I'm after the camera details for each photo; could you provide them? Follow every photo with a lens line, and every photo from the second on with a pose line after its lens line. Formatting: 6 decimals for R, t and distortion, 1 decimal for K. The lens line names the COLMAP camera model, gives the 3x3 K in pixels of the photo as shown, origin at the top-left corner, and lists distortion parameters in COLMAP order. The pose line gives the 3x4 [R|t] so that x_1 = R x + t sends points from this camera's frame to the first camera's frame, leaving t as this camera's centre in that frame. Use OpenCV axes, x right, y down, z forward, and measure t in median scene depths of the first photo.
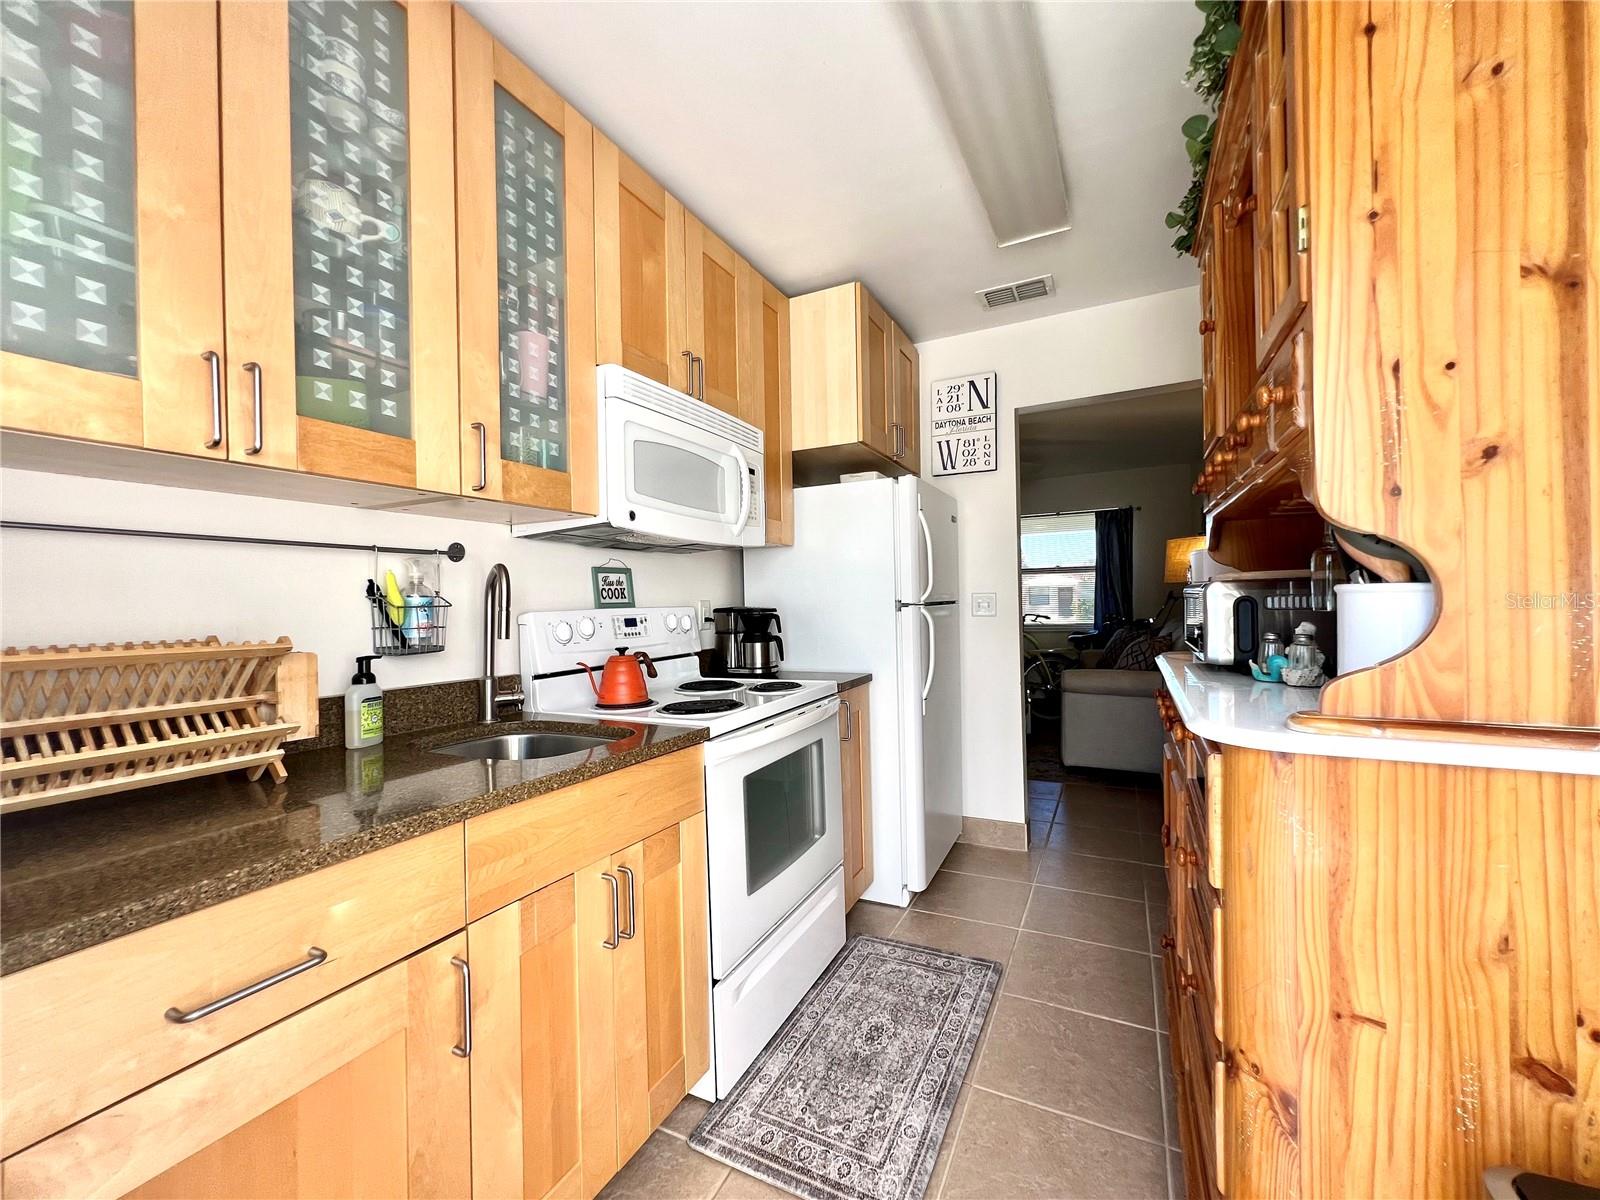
lens RADIAL K [[638.9, 0, 800.5], [0, 638.9, 601.9], [0, 0, 1]] dist [-0.004957, -0.000276]
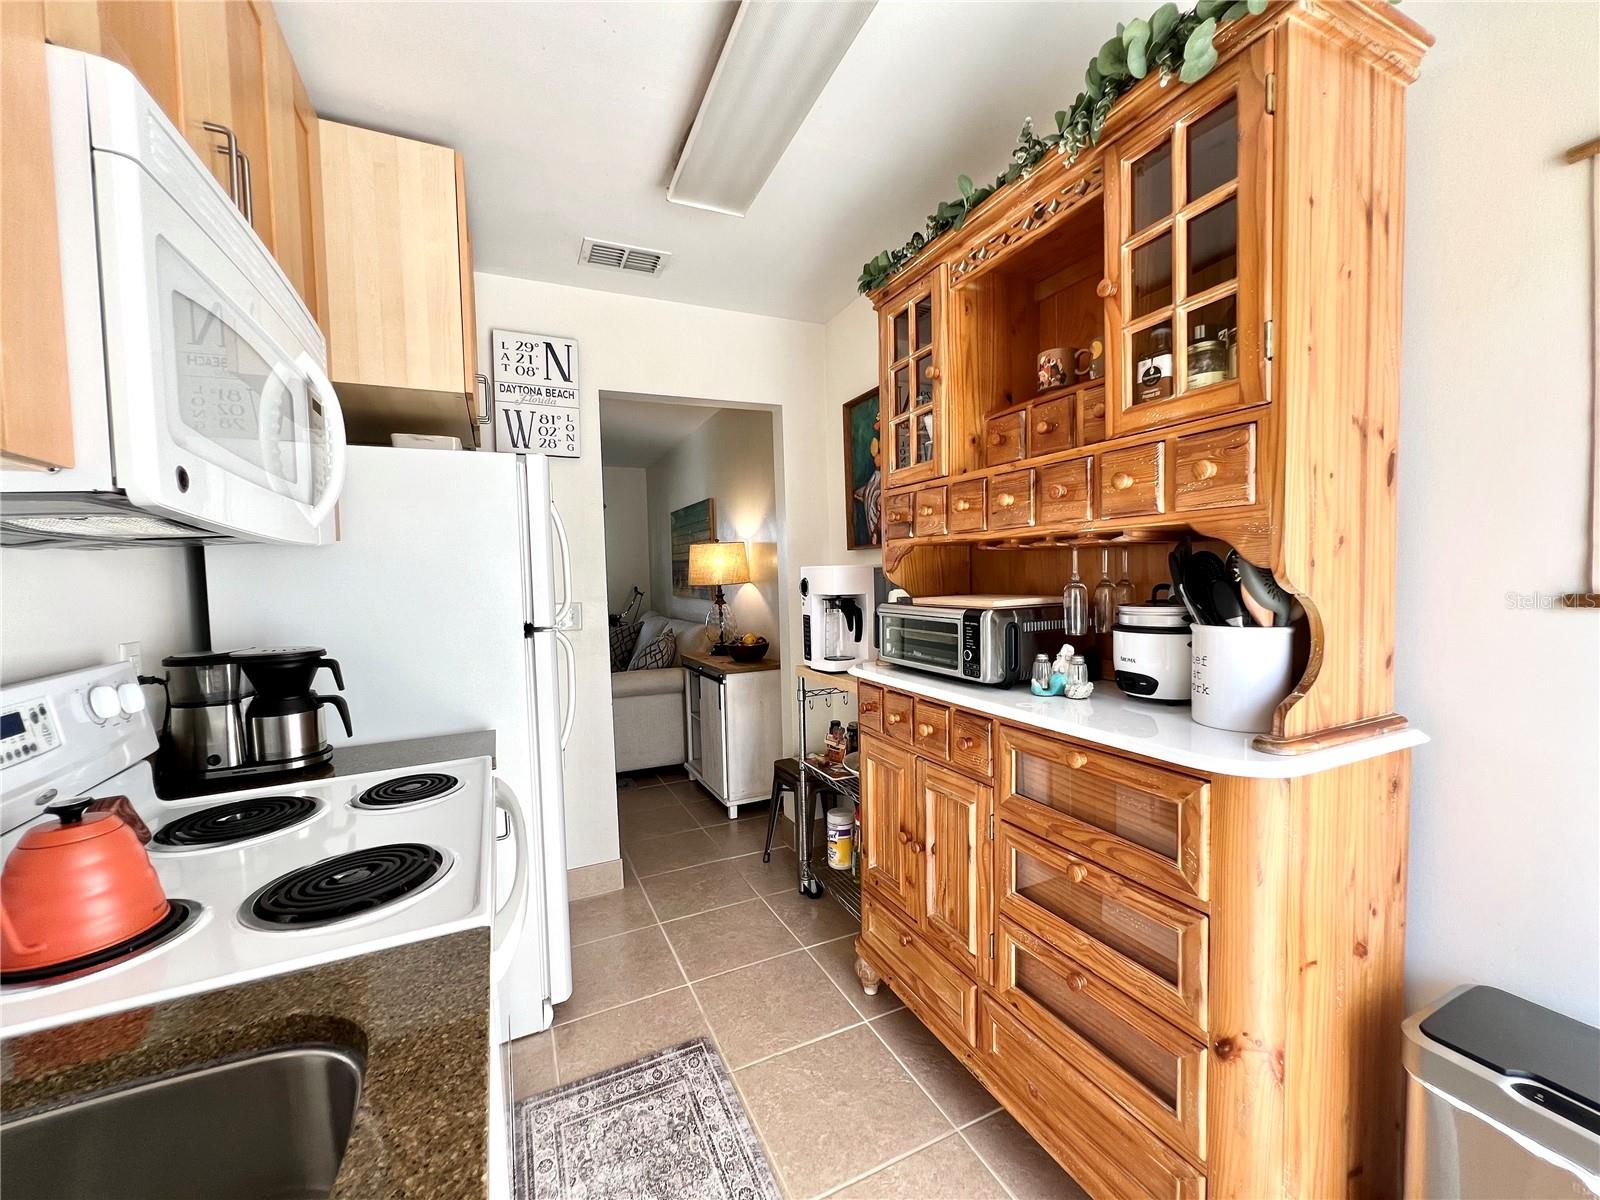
lens RADIAL K [[638.9, 0, 802.6], [0, 638.9, 599.7], [0, 0, 1]] dist [-0.004957, -0.000276]
pose [[0.615477, -0.028978, 0.787622, -0.271691], [0.014516, 0.999571, 0.025432, -0.051217], [-0.788021, -0.004219, 0.615634, 0.355864]]
